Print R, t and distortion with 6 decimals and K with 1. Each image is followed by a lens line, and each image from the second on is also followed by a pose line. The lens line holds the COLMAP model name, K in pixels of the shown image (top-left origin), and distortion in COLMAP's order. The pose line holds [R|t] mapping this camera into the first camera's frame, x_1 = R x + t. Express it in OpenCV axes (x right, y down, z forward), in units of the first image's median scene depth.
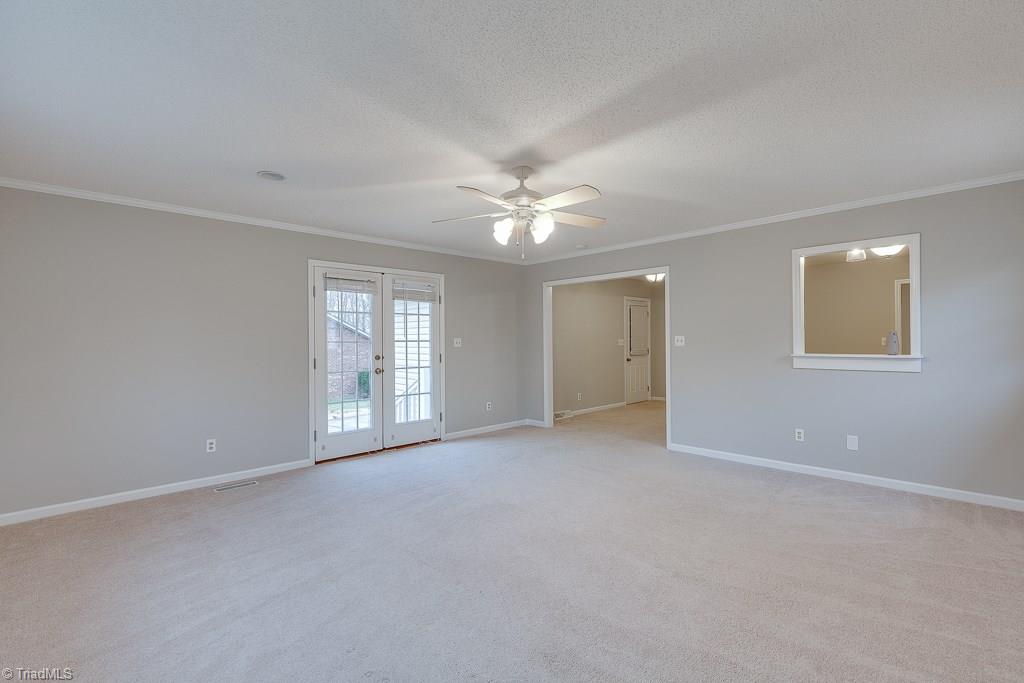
lens RADIAL K [[457.9, 0, 518.8], [0, 457.9, 338.4], [0, 0, 1]] dist [0.001161, 0.000476]
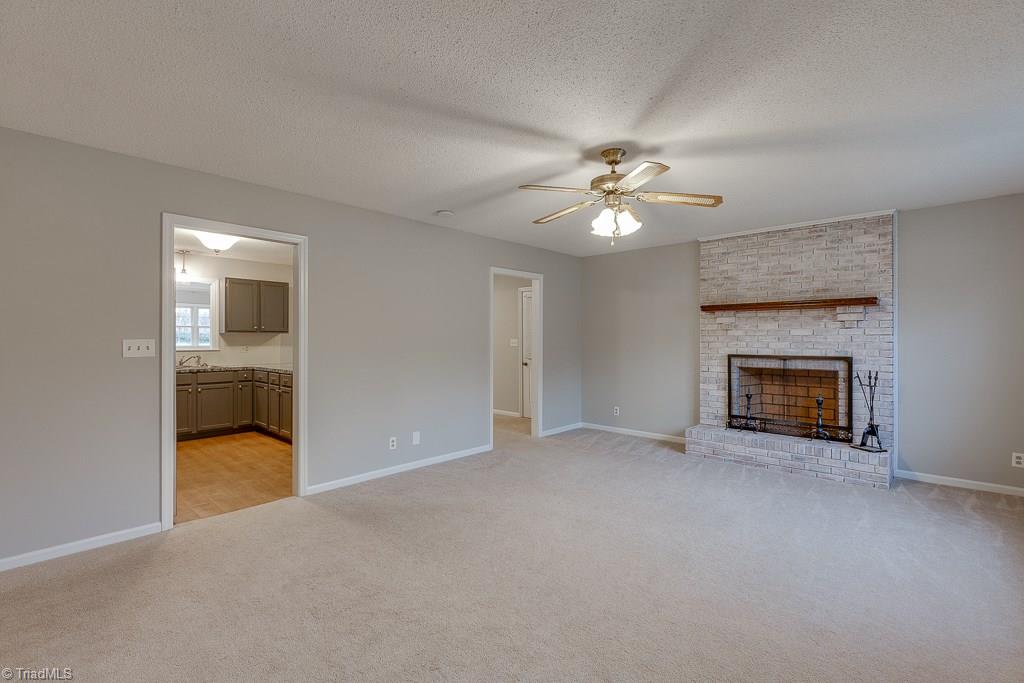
lens RADIAL K [[457.9, 0, 518.8], [0, 457.9, 338.4], [0, 0, 1]] dist [0.001161, 0.000476]
pose [[0.043926, 0.012012, -0.998963, 1.817285], [0.002614, 0.999923, 0.012138, -0.015504], [0.999031, -0.003144, 0.043891, 1.636179]]
